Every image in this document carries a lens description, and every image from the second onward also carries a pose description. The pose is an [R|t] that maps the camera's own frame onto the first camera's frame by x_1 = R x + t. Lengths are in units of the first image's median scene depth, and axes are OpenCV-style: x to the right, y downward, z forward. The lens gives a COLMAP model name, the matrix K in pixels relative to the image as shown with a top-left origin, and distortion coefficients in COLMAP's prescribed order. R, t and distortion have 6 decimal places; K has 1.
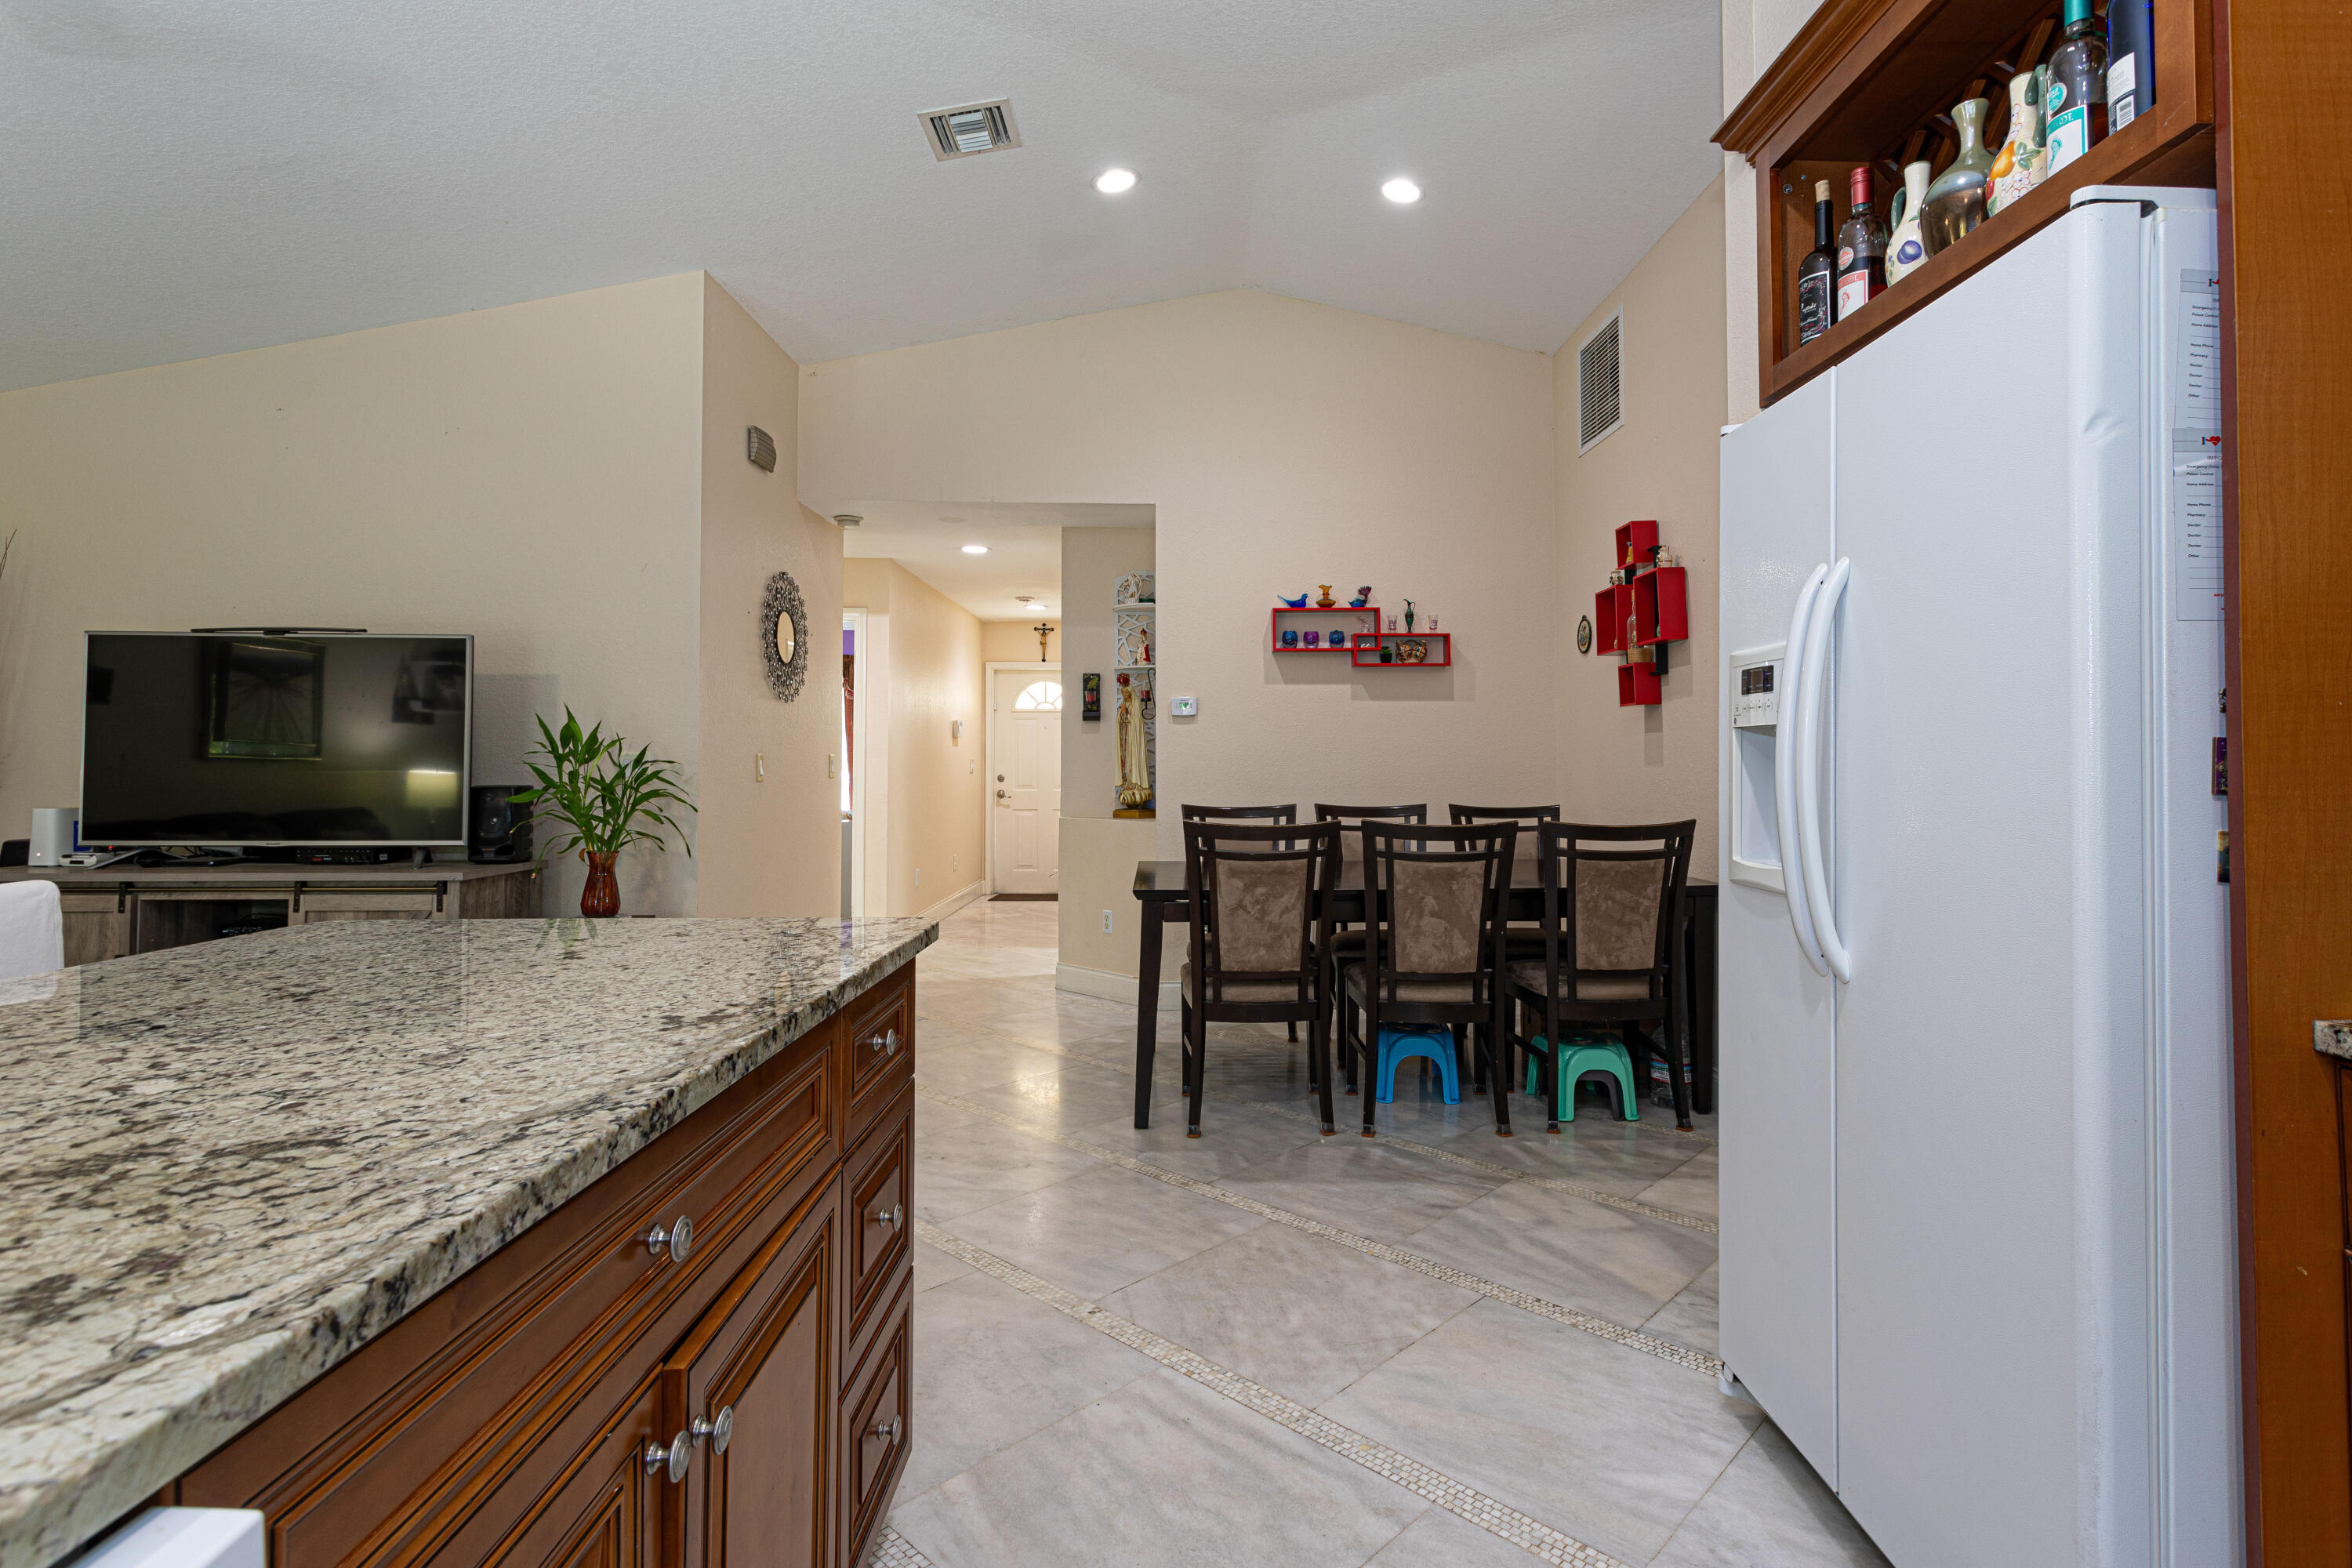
lens RADIAL K [[1160.8, 0, 1282.2], [0, 1160.8, 764.3], [0, 0, 1]] dist [-0.002702, -0.000342]
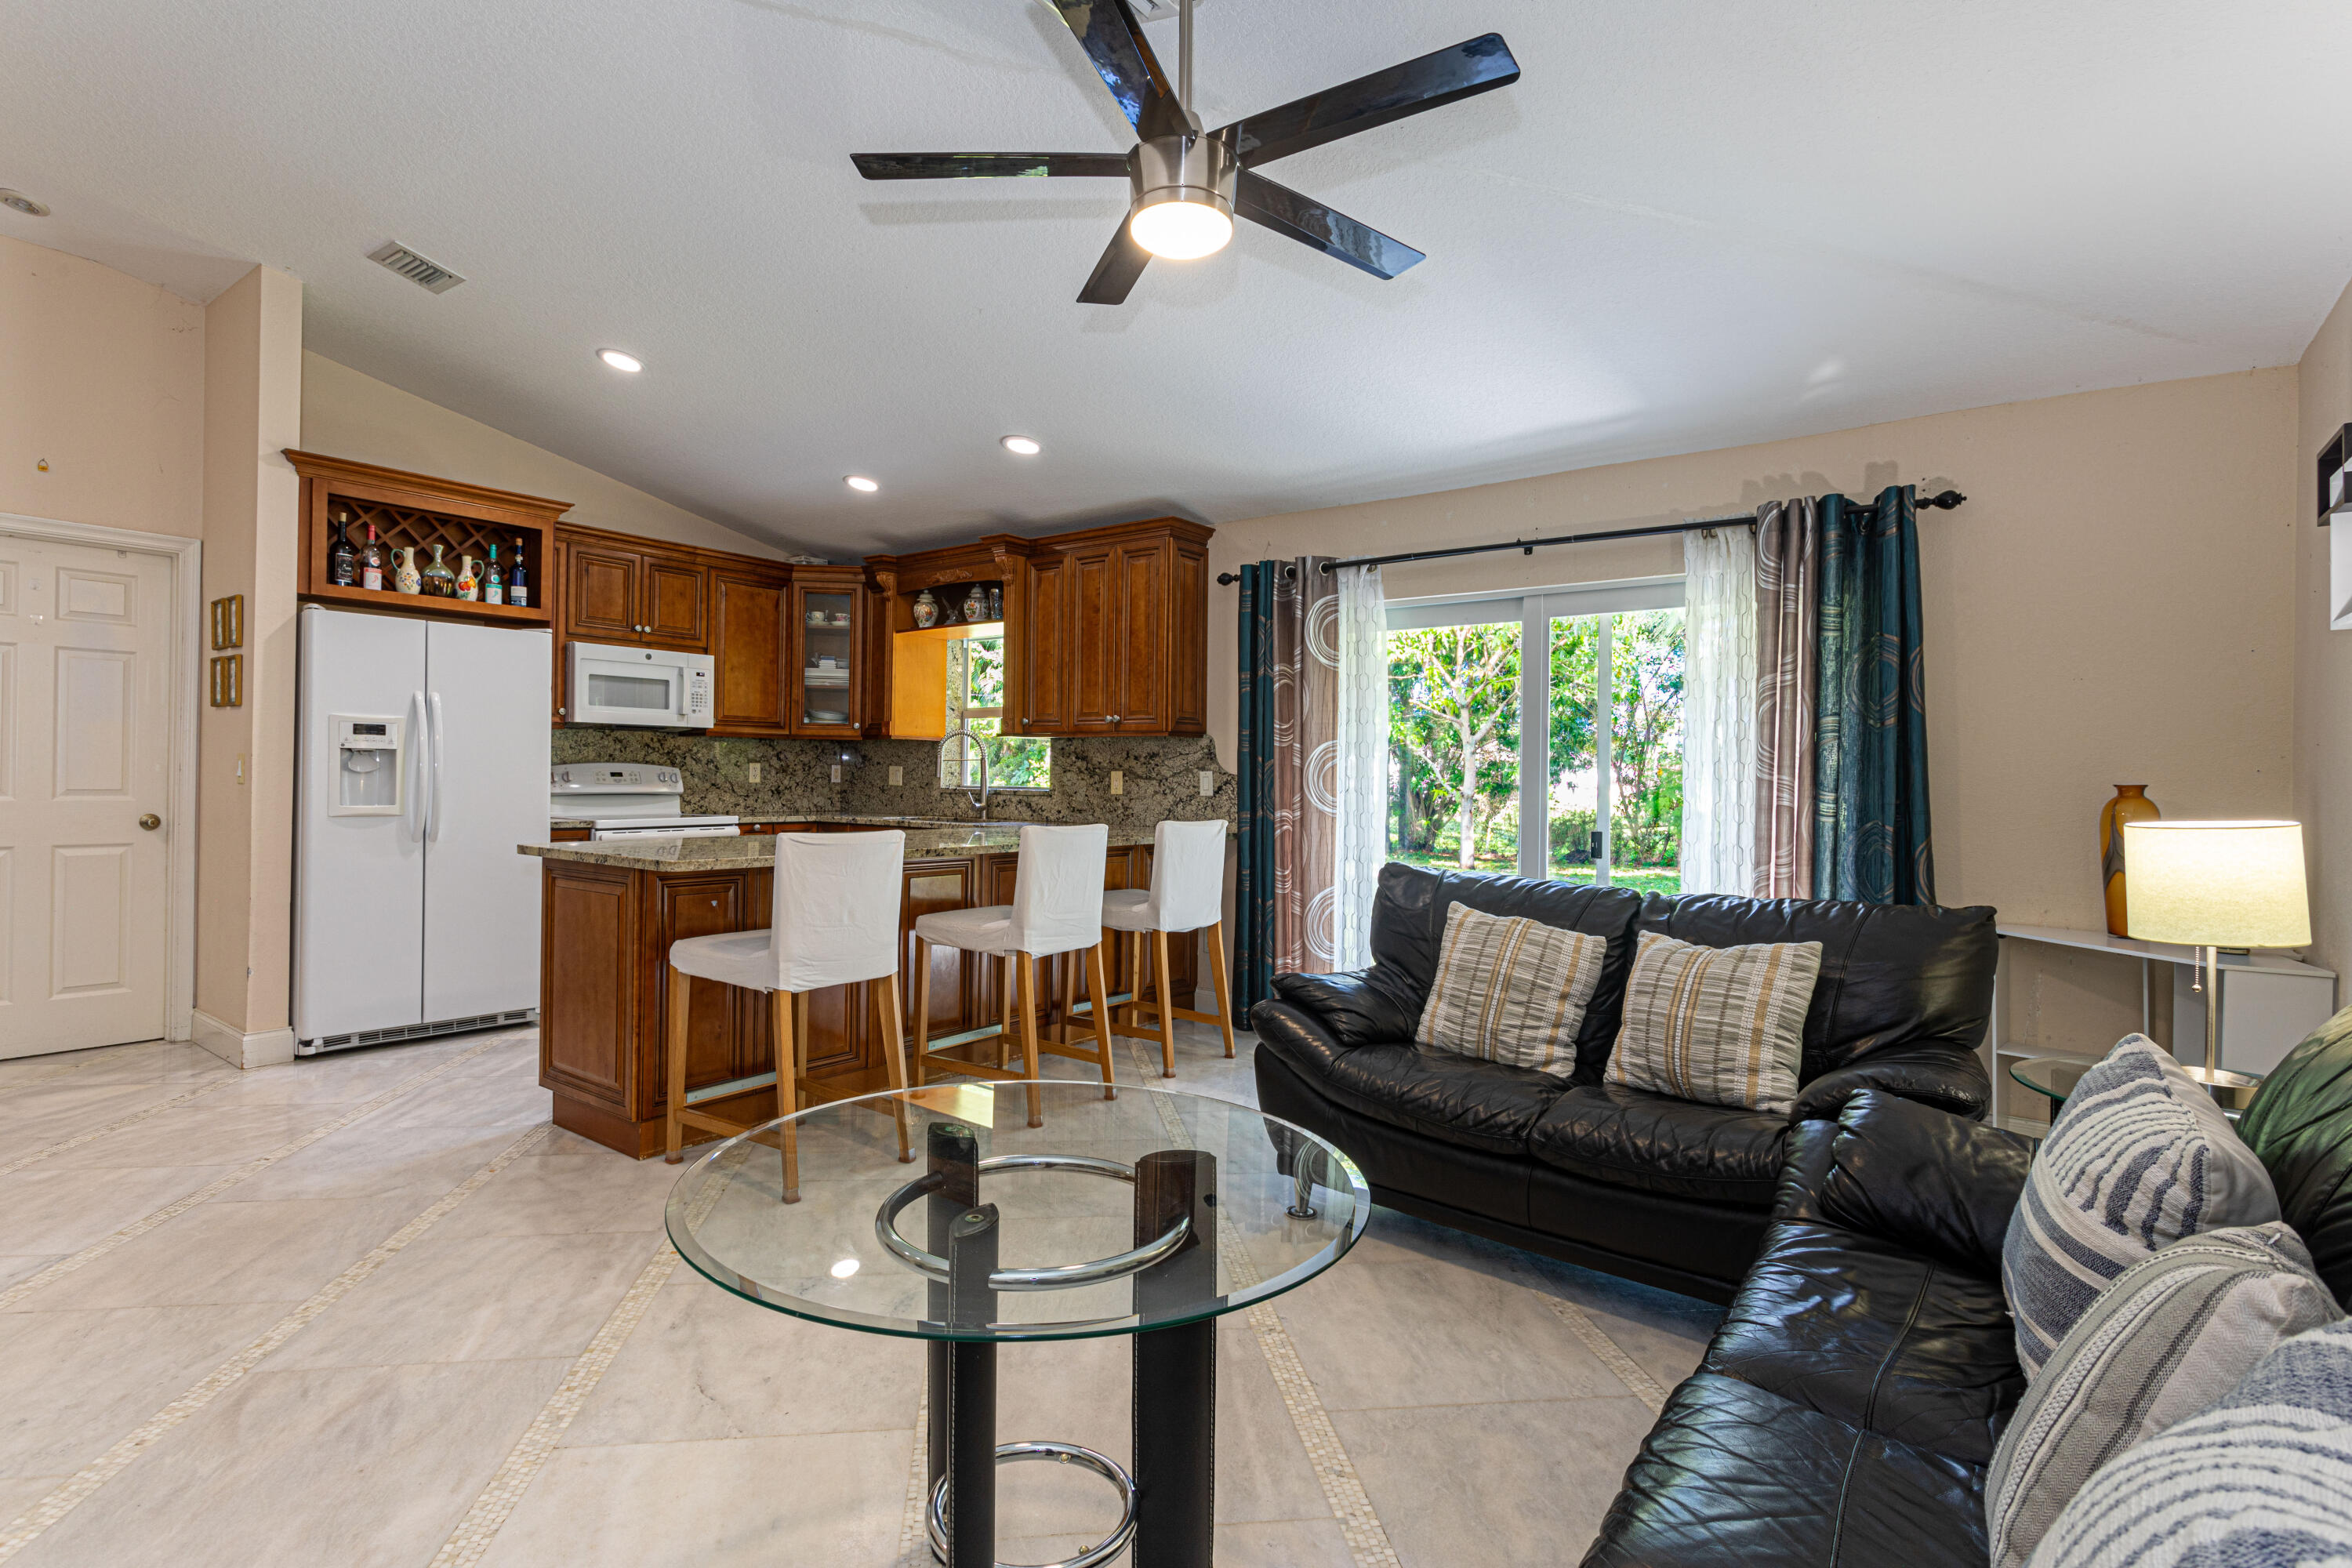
lens RADIAL K [[1102.3, 0, 1170.0], [0, 1102.3, 772.4], [0, 0, 1]] dist [-0.000695, 0.000424]
pose [[-0.769296, -0.013569, 0.638749, -1.066869], [-0.016409, 0.999864, 0.001478, -0.006130], [-0.638682, -0.009345, -0.769414, 0.777315]]
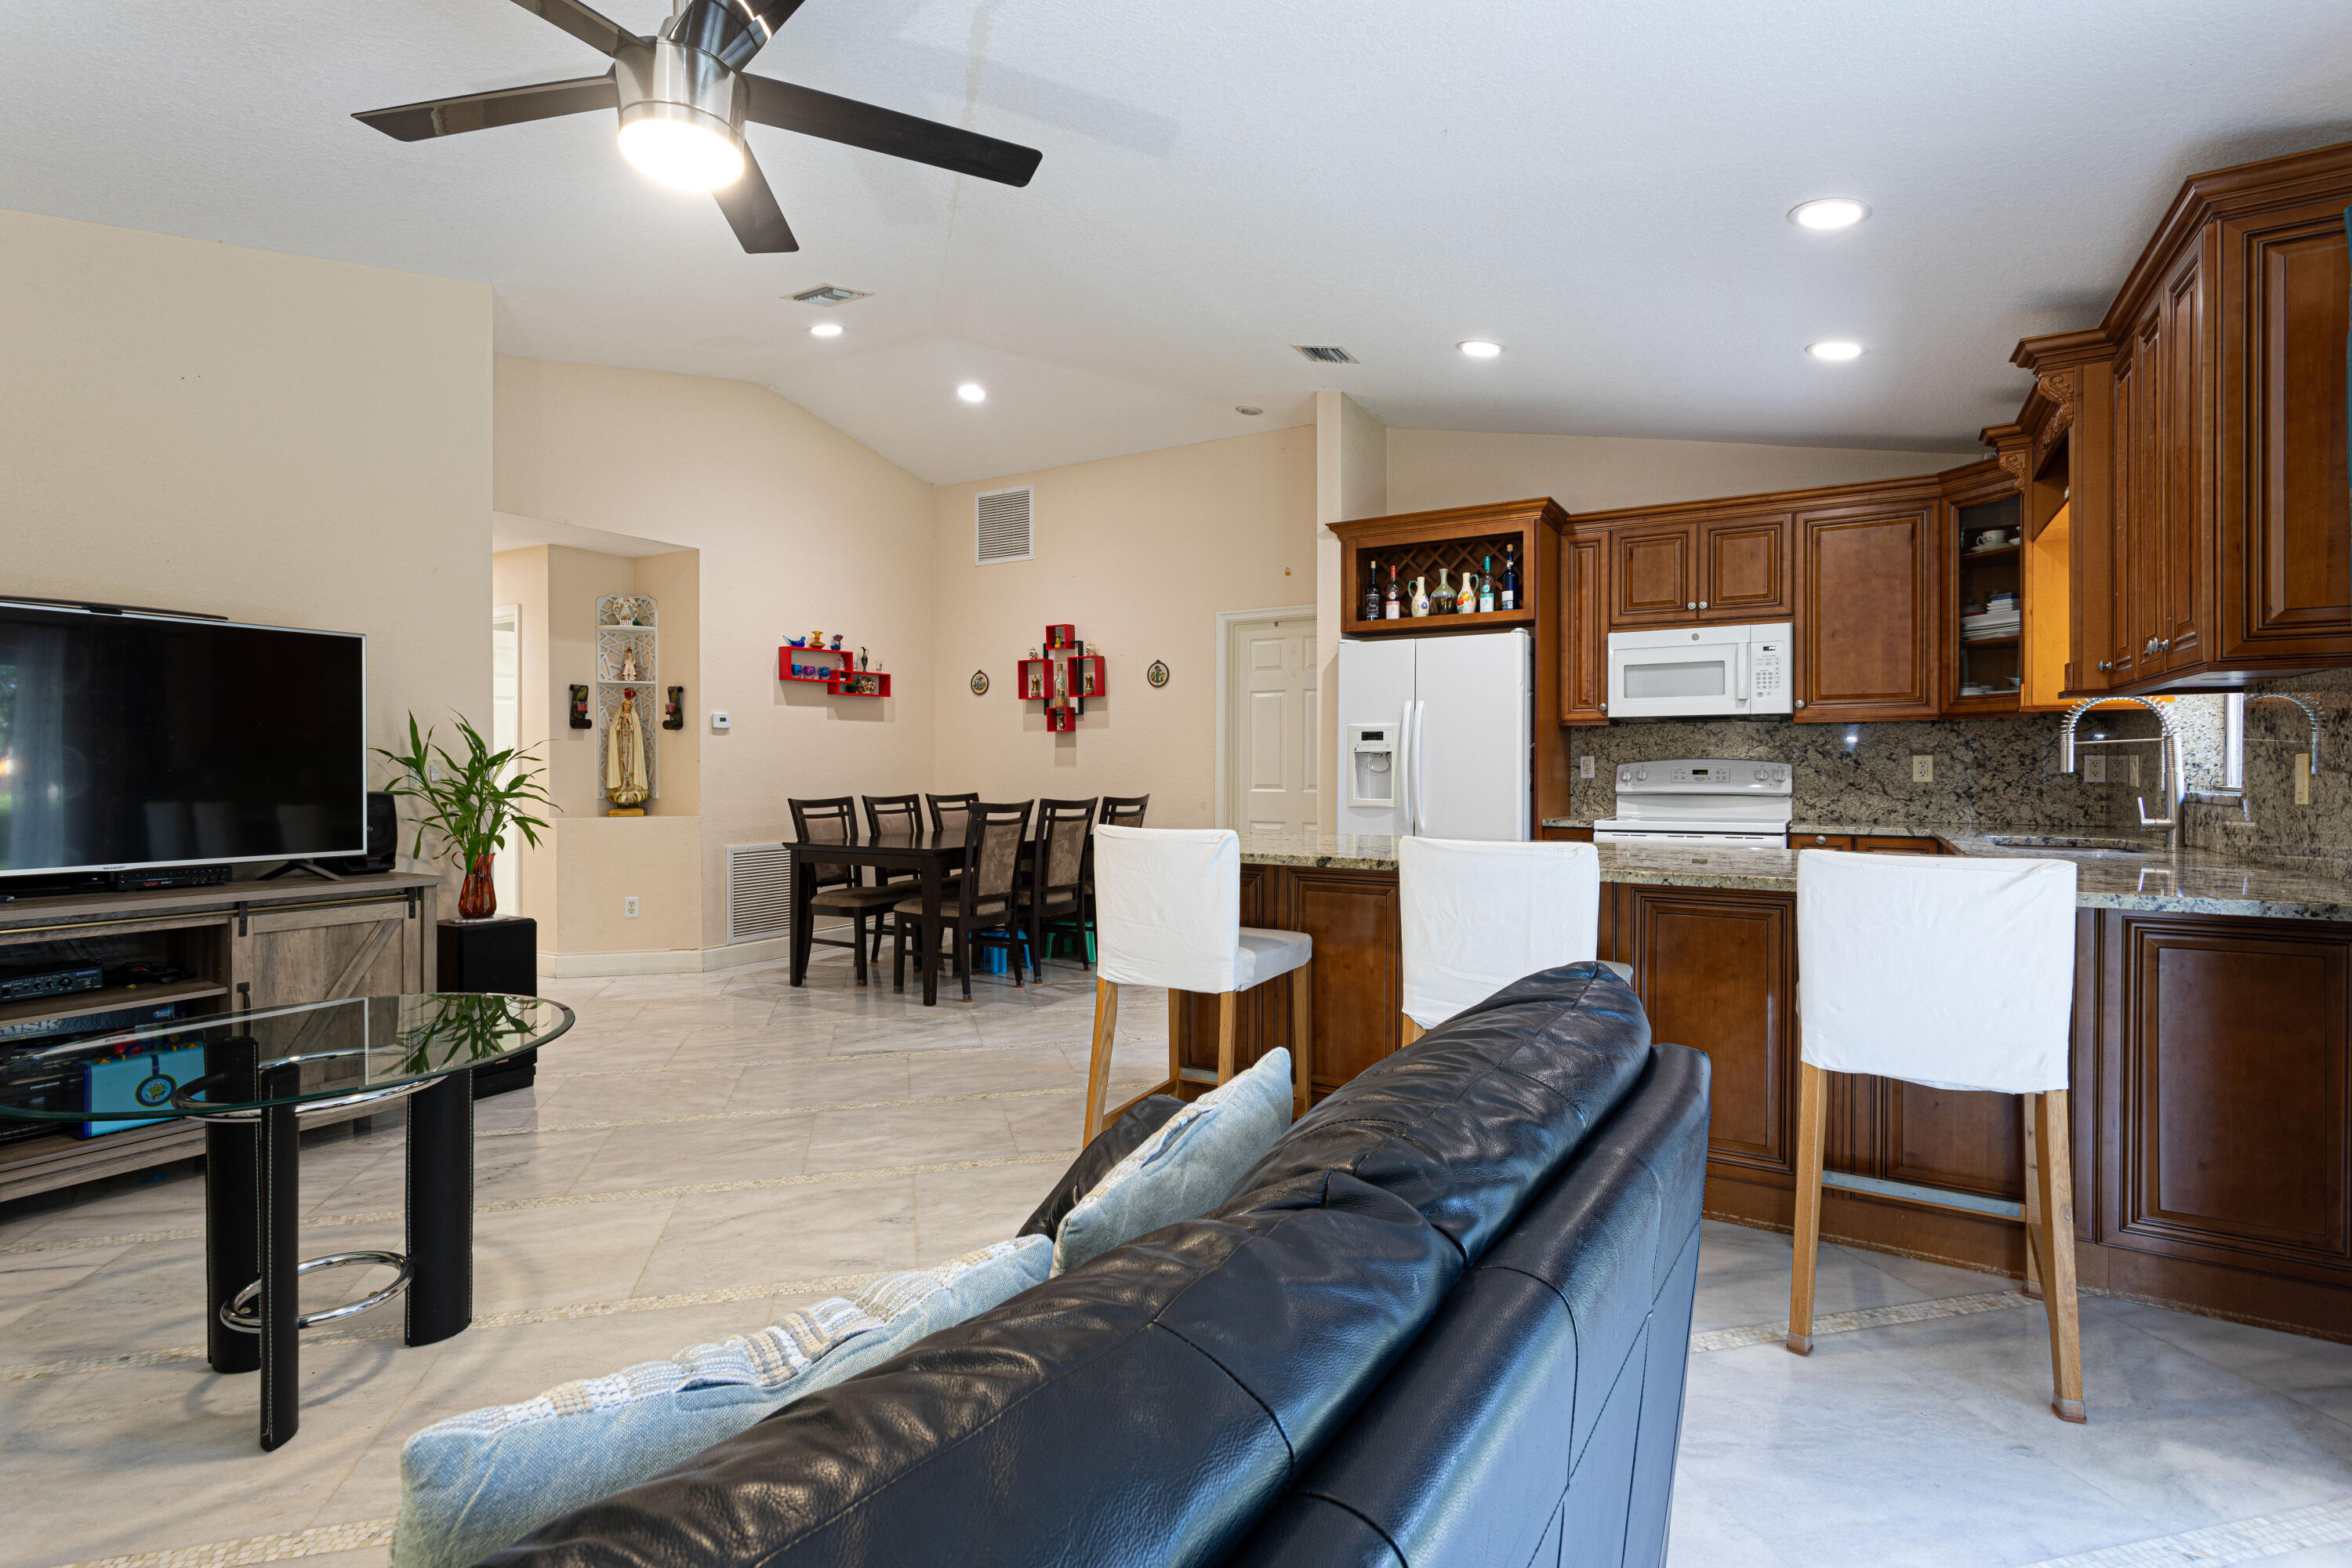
lens RADIAL K [[1131.4, 0, 1183.3], [0, 1131.4, 763.3], [0, 0, 1]] dist [-0.000302, 0.000273]
pose [[0.548088, -0.001680, 0.836419, -1.022266], [0.004369, 0.999990, -0.000855, -0.001398], [-0.836409, 0.004123, 0.548090, -0.072289]]
